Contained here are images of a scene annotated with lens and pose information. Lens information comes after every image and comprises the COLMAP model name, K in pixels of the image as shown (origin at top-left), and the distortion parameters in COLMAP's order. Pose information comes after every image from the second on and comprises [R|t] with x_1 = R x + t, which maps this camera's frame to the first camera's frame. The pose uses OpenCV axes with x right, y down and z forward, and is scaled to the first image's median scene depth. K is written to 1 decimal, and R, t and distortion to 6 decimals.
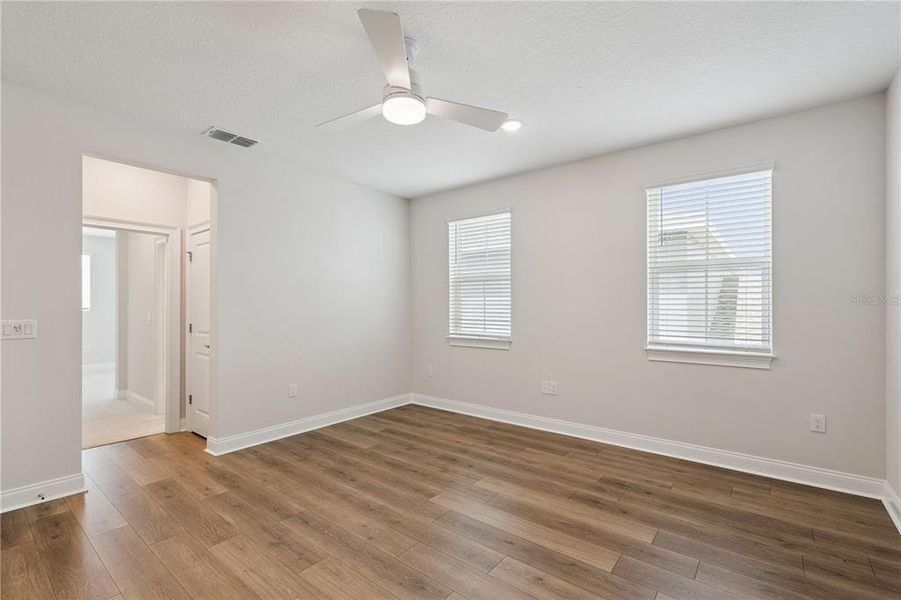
lens RADIAL K [[404.5, 0, 456.8], [0, 404.5, 300.9], [0, 0, 1]] dist [-0.002188, -0.000189]
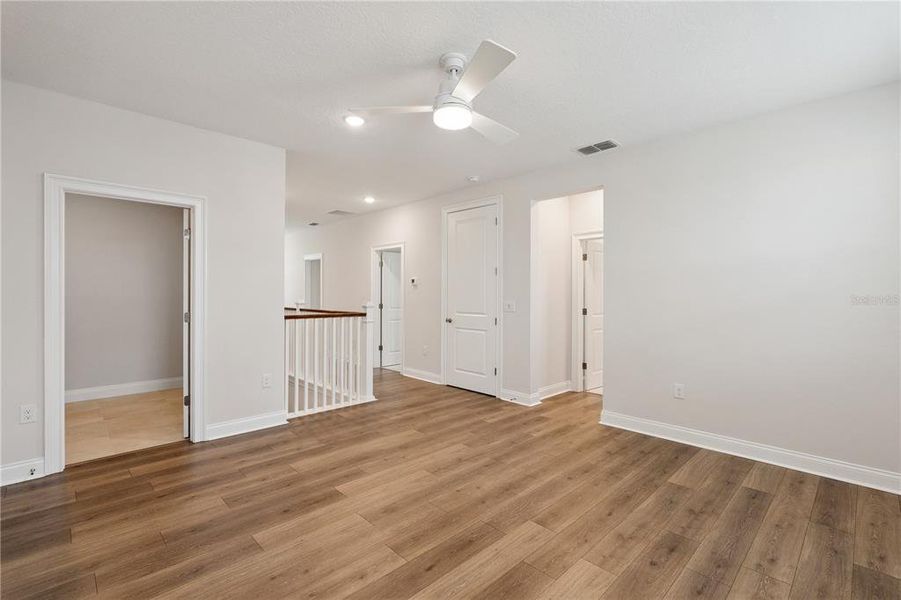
lens RADIAL K [[404.5, 0, 456.8], [0, 404.5, 300.9], [0, 0, 1]] dist [-0.002188, -0.000189]
pose [[-0.121782, 0.017258, -0.992407, 0.640924], [0.007066, 0.999839, 0.016520, 0.006614], [0.992532, -0.005001, -0.121885, 0.766205]]
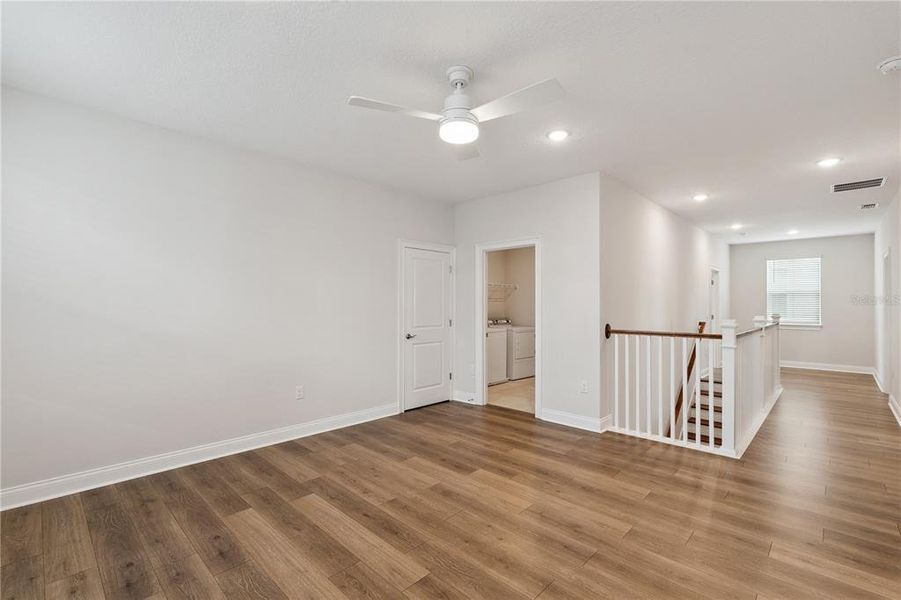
lens RADIAL K [[404.5, 0, 456.8], [0, 404.5, 300.9], [0, 0, 1]] dist [-0.002188, -0.000189]
pose [[-0.996058, -0.002311, 0.088677, -0.148261], [-0.004293, 0.999745, -0.022162, 0.009719], [-0.088603, -0.022455, -0.995814, 1.400784]]
